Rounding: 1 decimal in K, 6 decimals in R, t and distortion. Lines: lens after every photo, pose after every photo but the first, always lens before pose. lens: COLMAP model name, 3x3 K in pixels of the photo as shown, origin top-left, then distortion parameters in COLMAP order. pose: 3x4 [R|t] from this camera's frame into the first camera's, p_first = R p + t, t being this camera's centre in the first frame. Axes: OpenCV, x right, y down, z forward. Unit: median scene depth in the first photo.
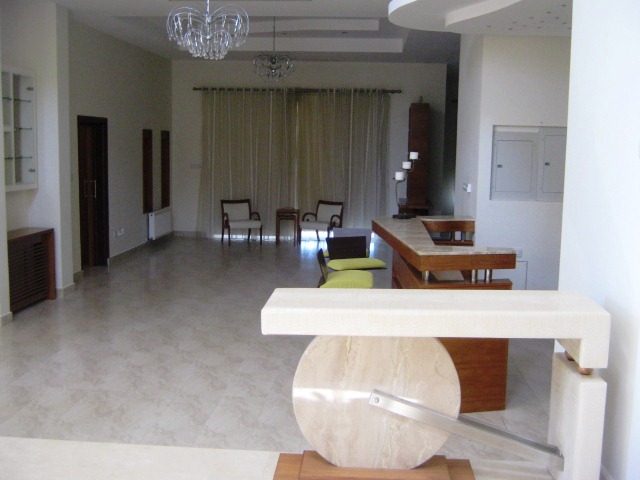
lens RADIAL K [[726.4, 0, 320.0], [0, 726.4, 240.0], [0, 0, 1]] dist [-0.085559, 0.023964]
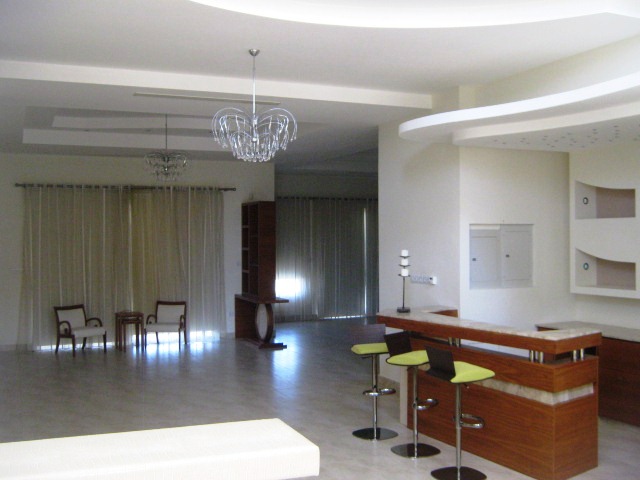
lens RADIAL K [[726.4, 0, 320.0], [0, 726.4, 240.0], [0, 0, 1]] dist [-0.085559, 0.023964]
pose [[0.887339, -0.024124, 0.460487, -0.254784], [0.081627, 0.991077, -0.105371, -0.016880], [-0.453836, 0.131088, 0.881390, 0.052647]]
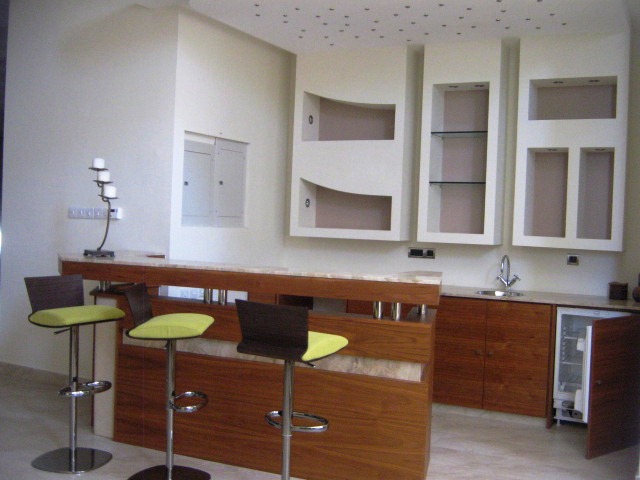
lens RADIAL K [[726.4, 0, 320.0], [0, 726.4, 240.0], [0, 0, 1]] dist [-0.085559, 0.023964]
pose [[0.399251, -0.027600, 0.916426, -0.216124], [0.090716, 0.995831, -0.009530, -0.010406], [-0.912343, 0.086939, 0.400091, 0.289343]]
